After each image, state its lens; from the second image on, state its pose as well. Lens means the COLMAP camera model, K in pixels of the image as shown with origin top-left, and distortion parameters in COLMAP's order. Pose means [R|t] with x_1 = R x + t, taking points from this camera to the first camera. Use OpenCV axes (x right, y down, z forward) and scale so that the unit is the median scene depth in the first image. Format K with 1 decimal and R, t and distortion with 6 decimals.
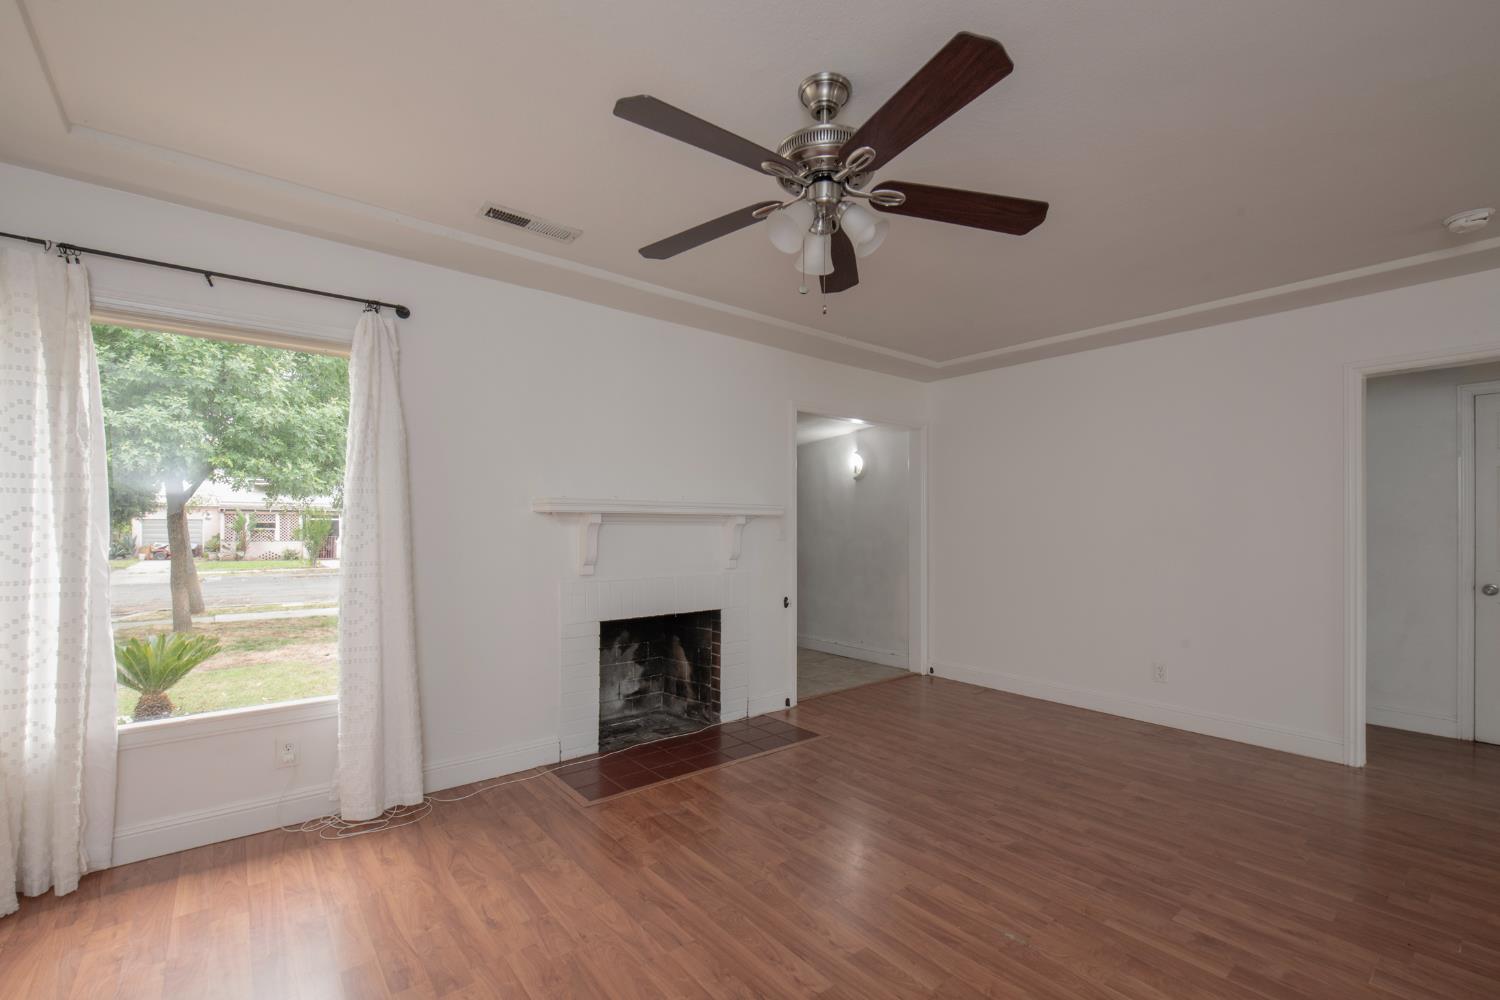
lens RADIAL K [[624.9, 0, 760.7], [0, 624.9, 522.4], [0, 0, 1]] dist [-0.000964, -0.002047]
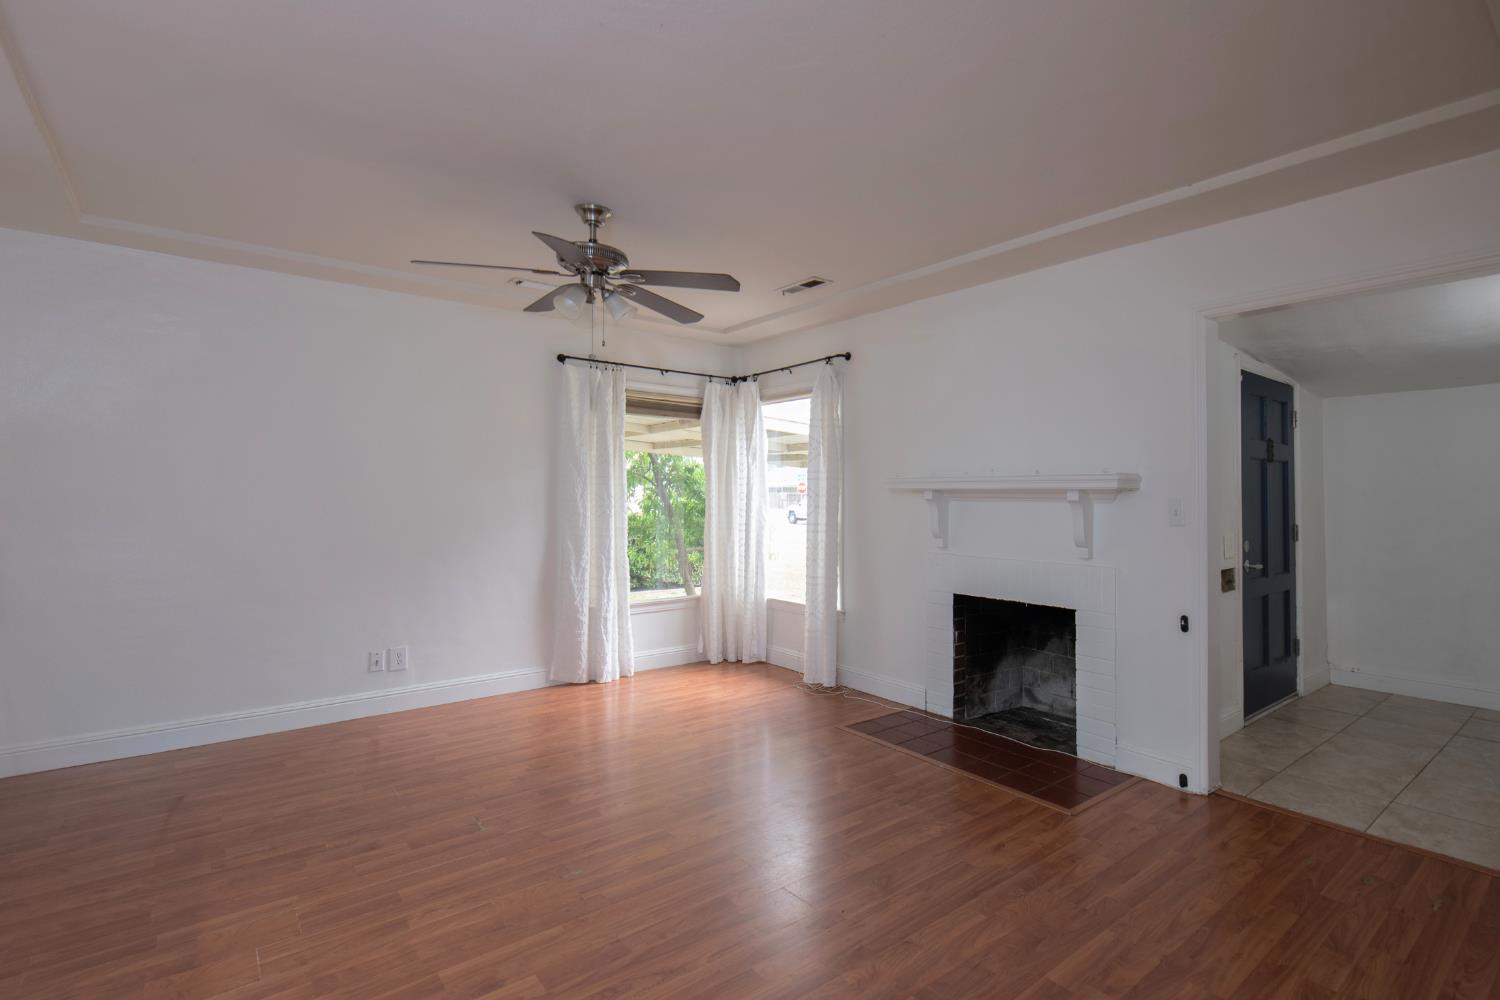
lens RADIAL K [[754.4, 0, 897.7], [0, 754.4, 489.3], [0, 0, 1]] dist [0.004571, -0.000893]
pose [[0.062268, -0.011205, -0.997997, 0.992745], [0.003441, 0.999933, -0.011013, -0.001861], [0.998054, -0.002748, 0.062302, 0.826369]]
